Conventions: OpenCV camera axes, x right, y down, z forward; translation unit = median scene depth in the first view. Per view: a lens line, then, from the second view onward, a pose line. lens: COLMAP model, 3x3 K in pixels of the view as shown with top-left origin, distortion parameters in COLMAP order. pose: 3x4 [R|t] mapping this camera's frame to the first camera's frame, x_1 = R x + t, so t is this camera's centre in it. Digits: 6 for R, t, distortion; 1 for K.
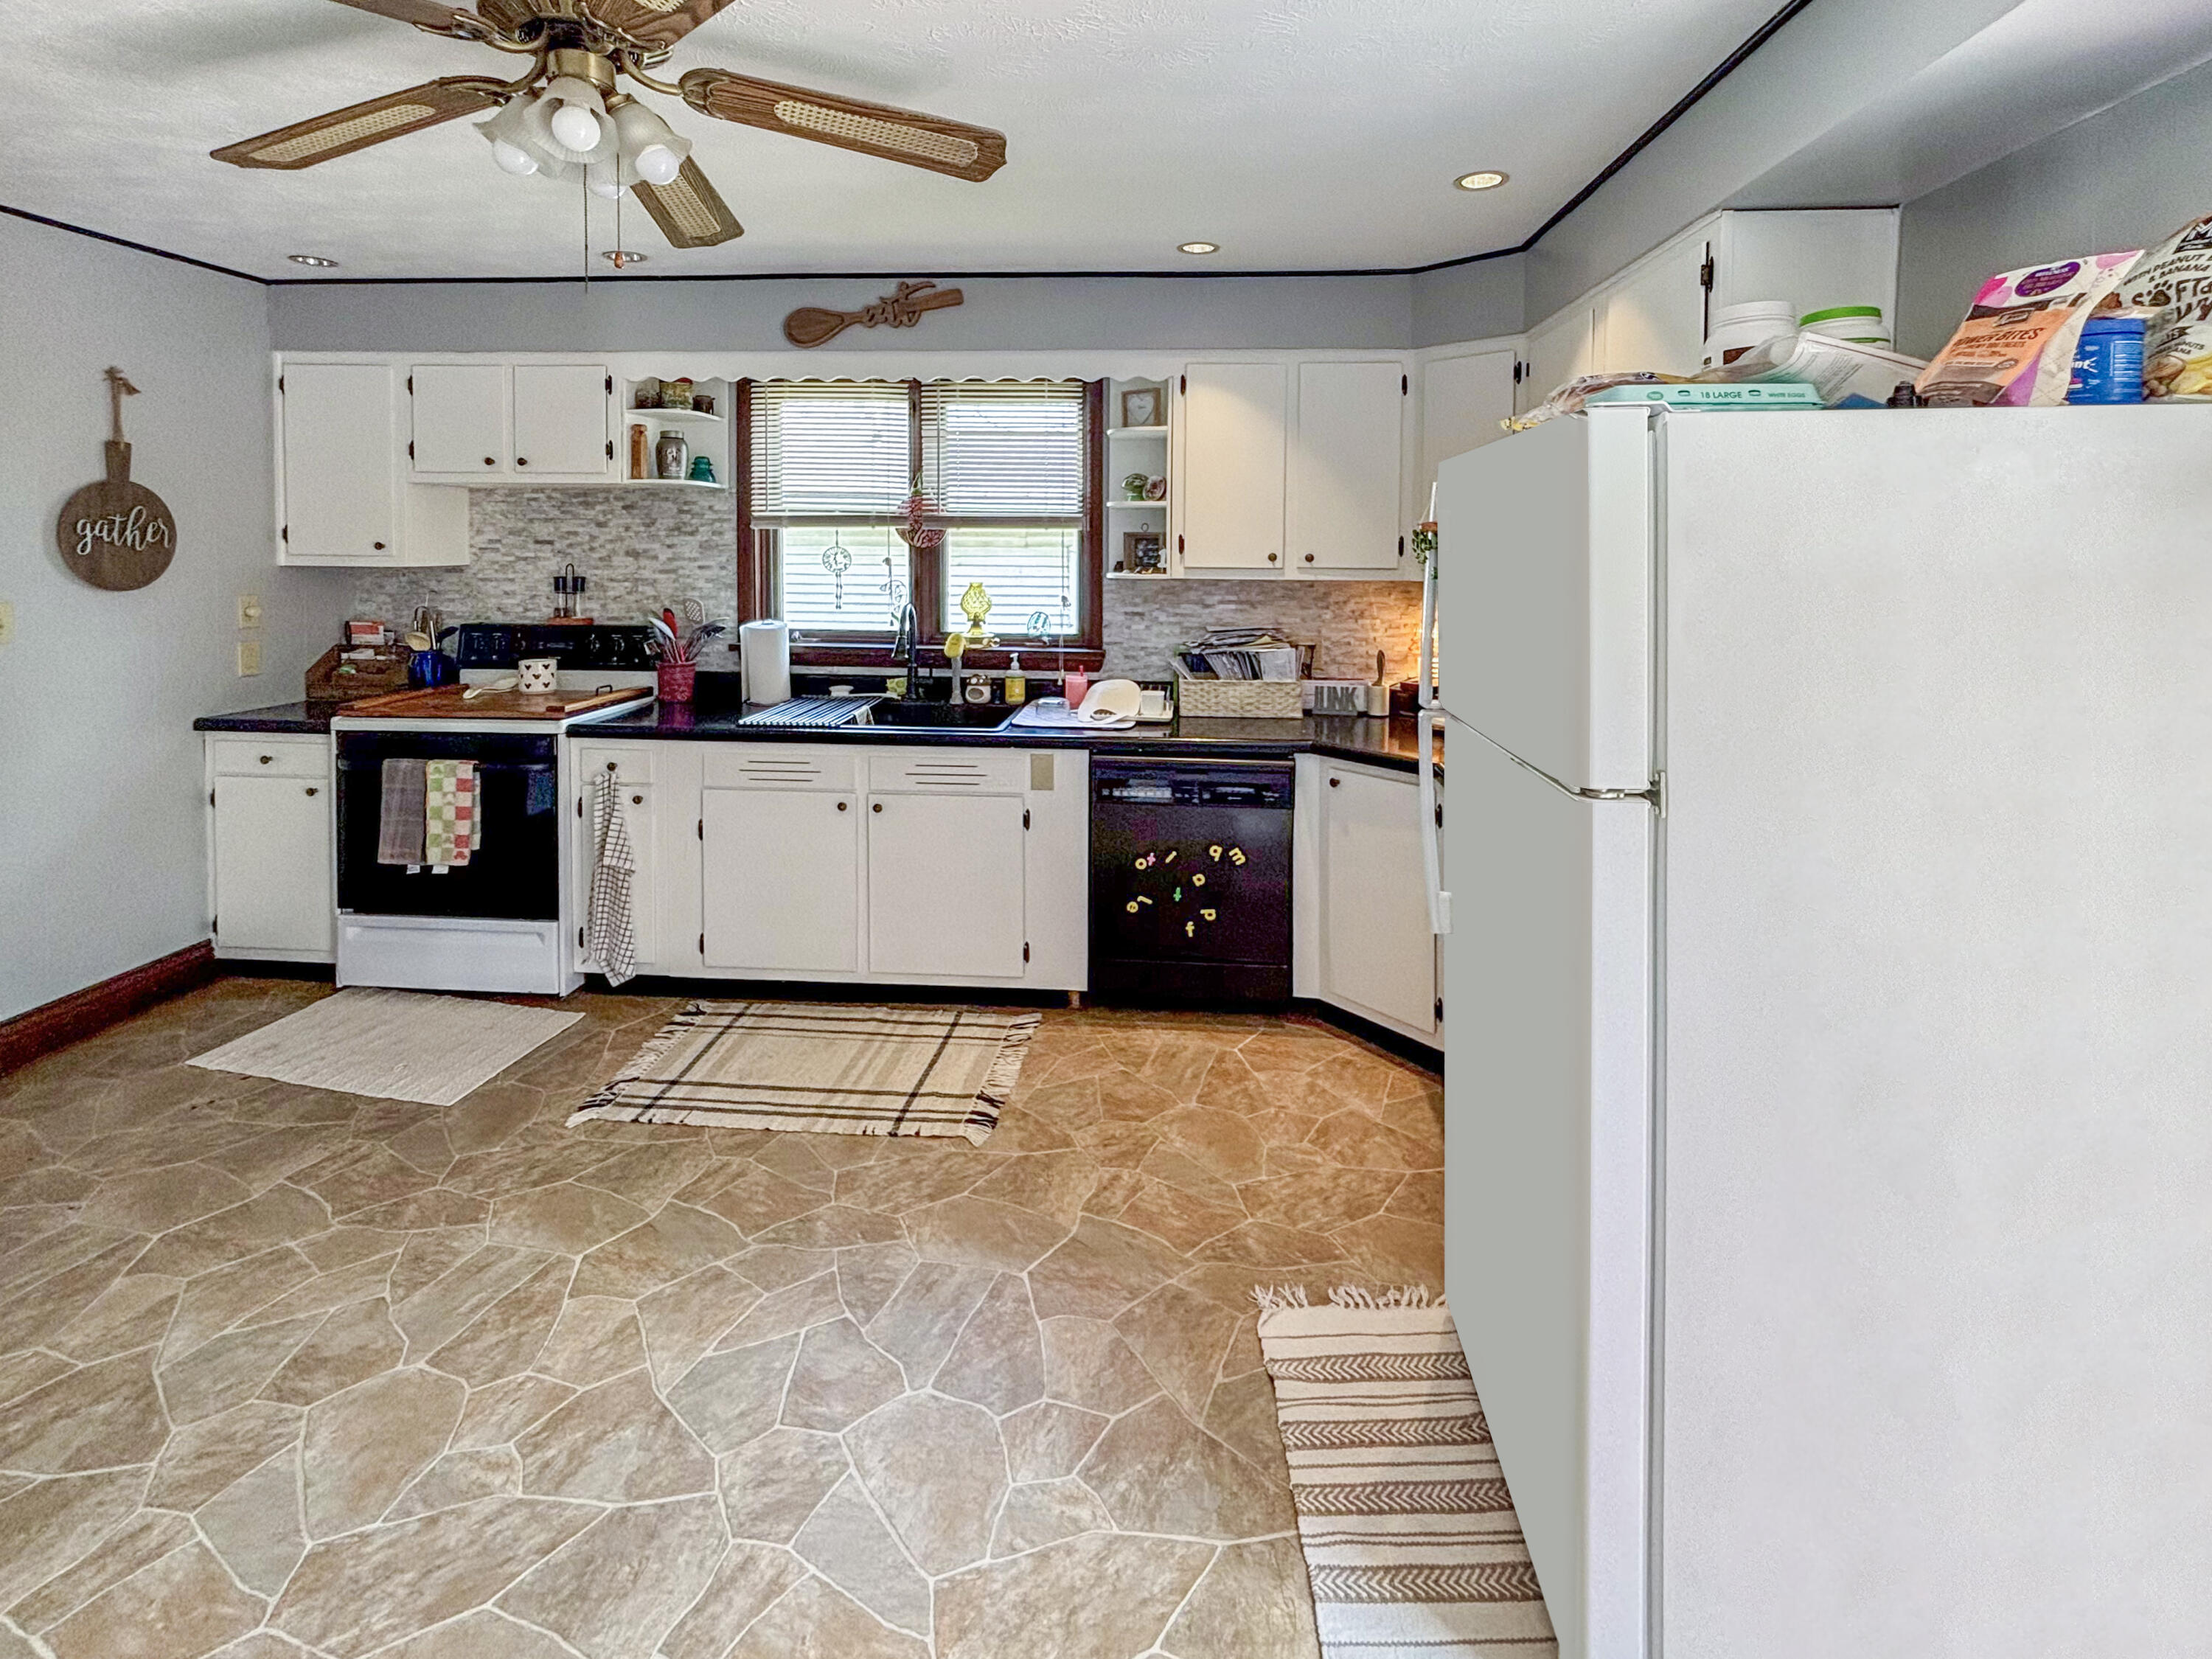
lens RADIAL K [[951.8, 0, 1150.1], [0, 951.8, 768.6], [0, 0, 1]] dist [0.002665, 0.000197]
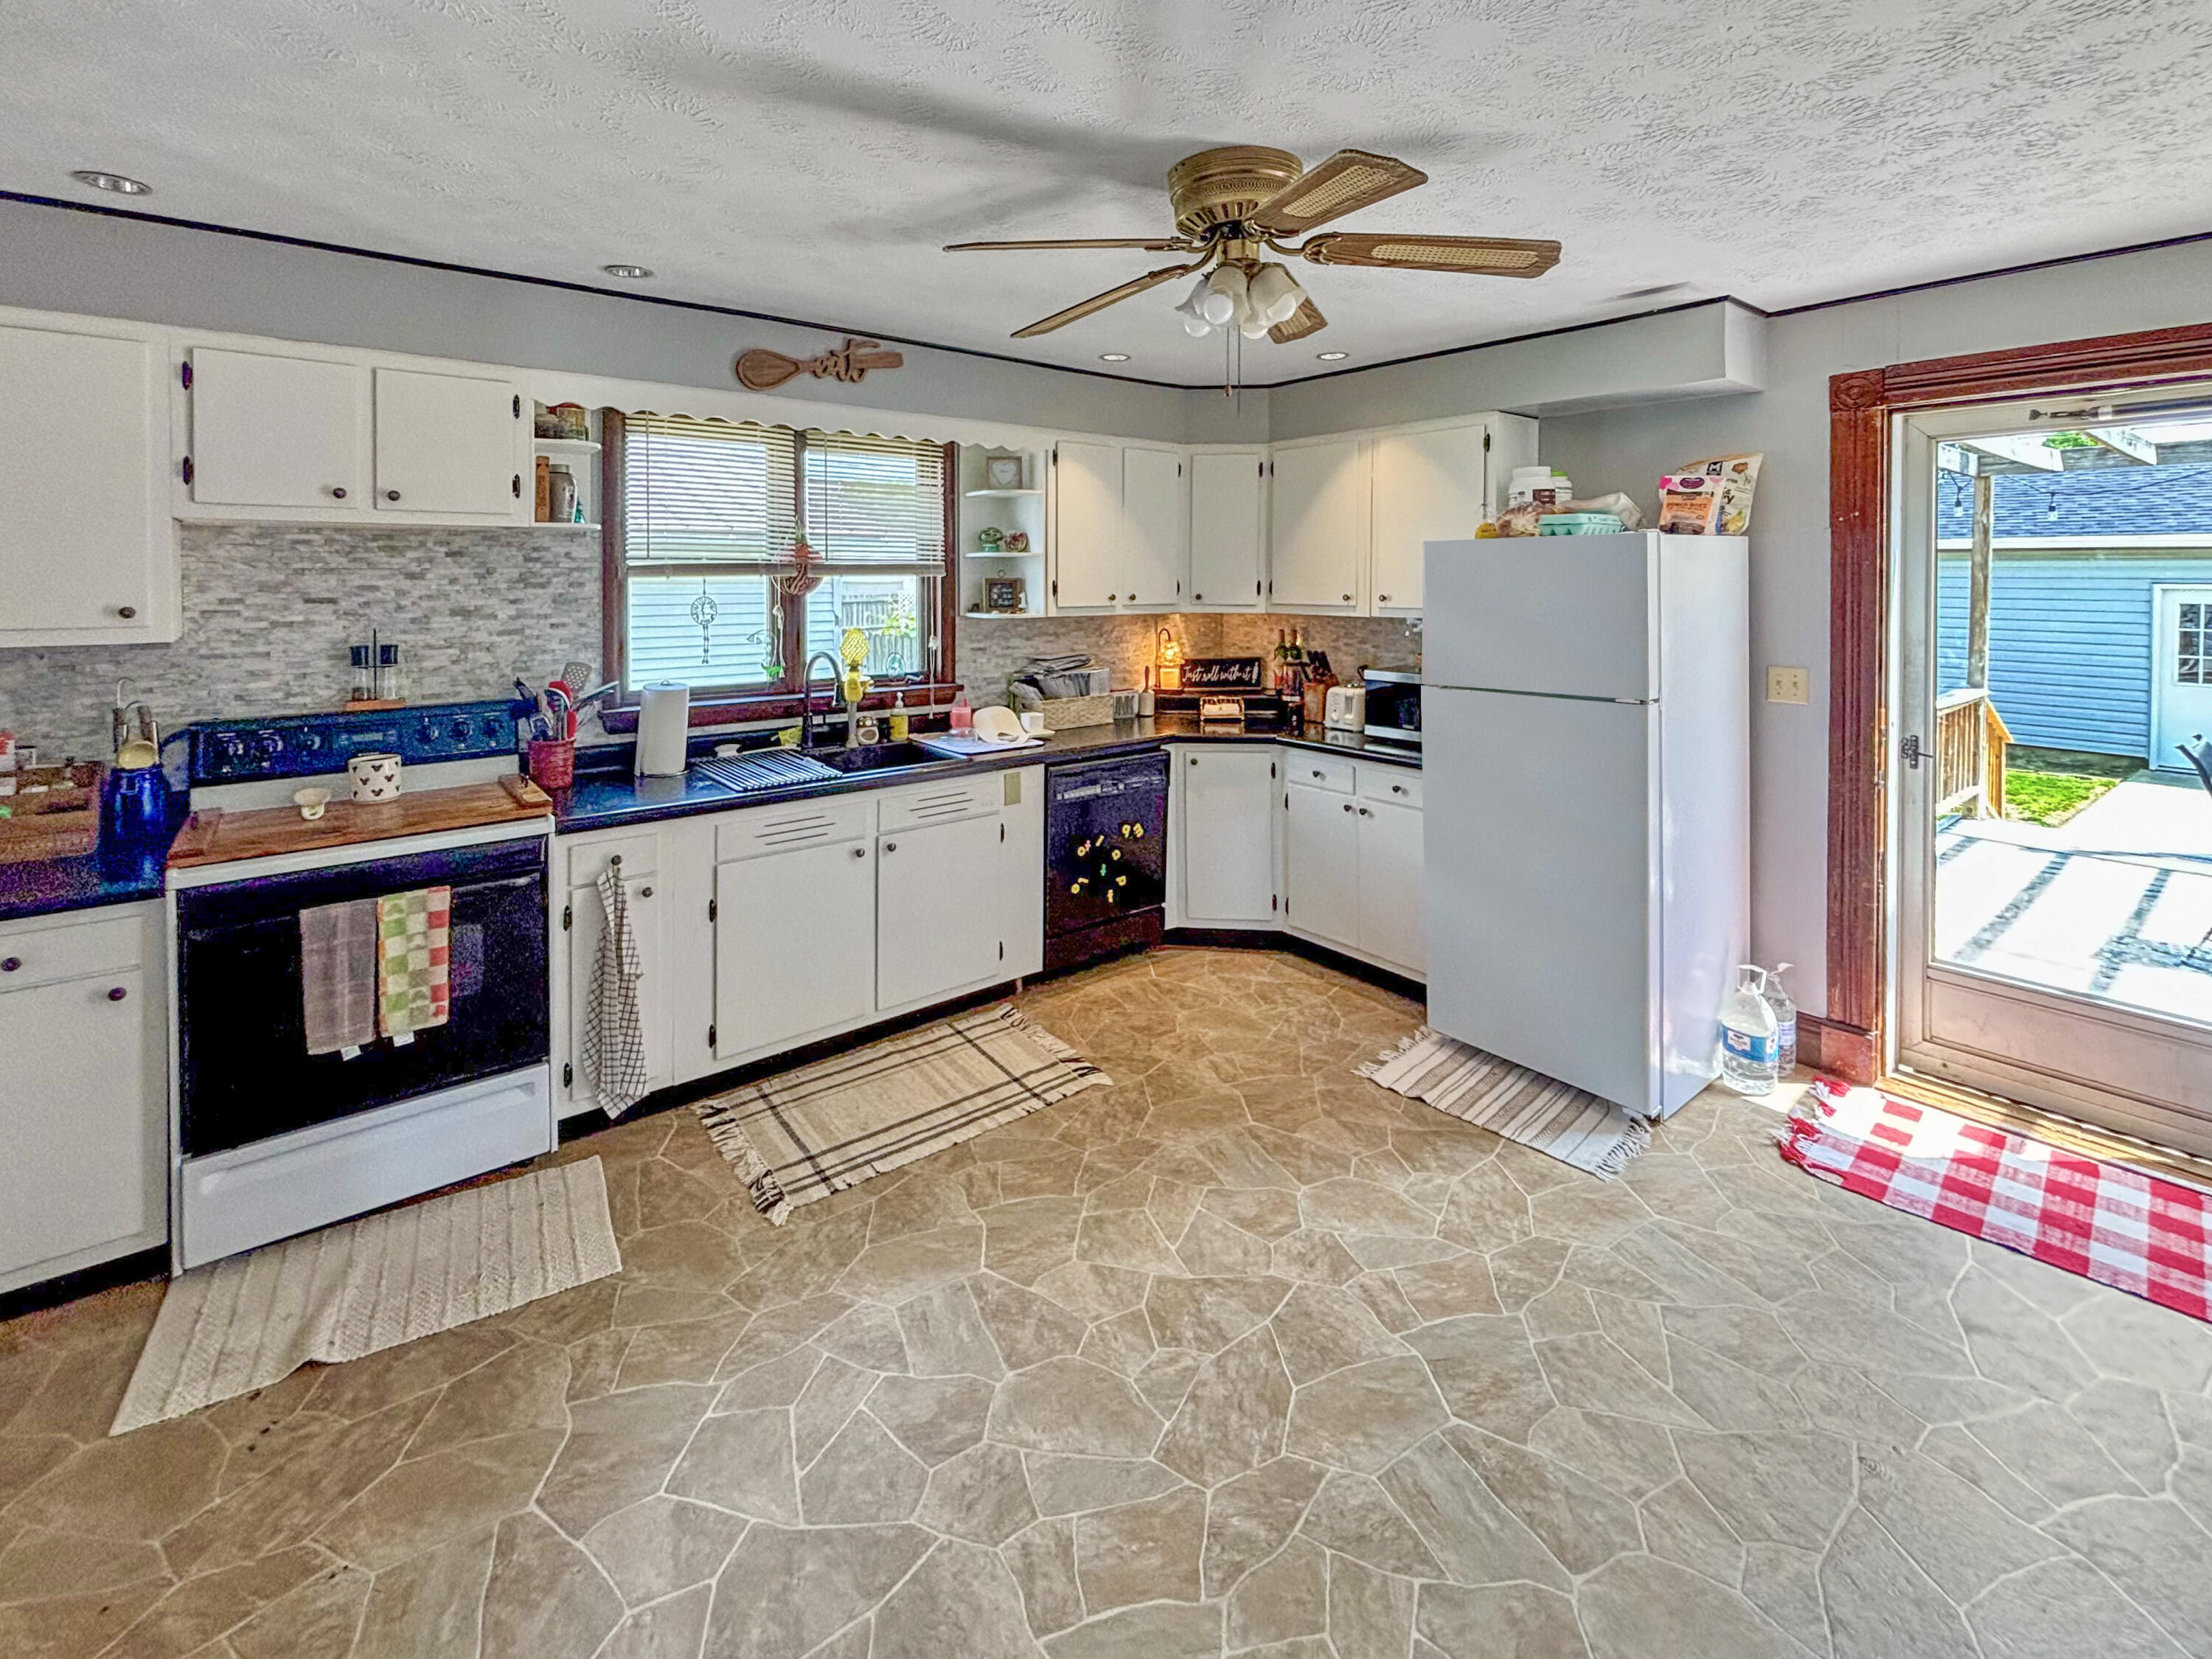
lens RADIAL K [[936.1, 0, 1106.0], [0, 936.1, 829.5], [0, 0, 1]] dist [0.001202, 0.000430]
pose [[0.739897, -0.184678, 0.646875, -0.736794], [0.162831, 0.982152, 0.094151, -0.034762], [-0.652717, 0.035670, 0.756762, 0.062731]]
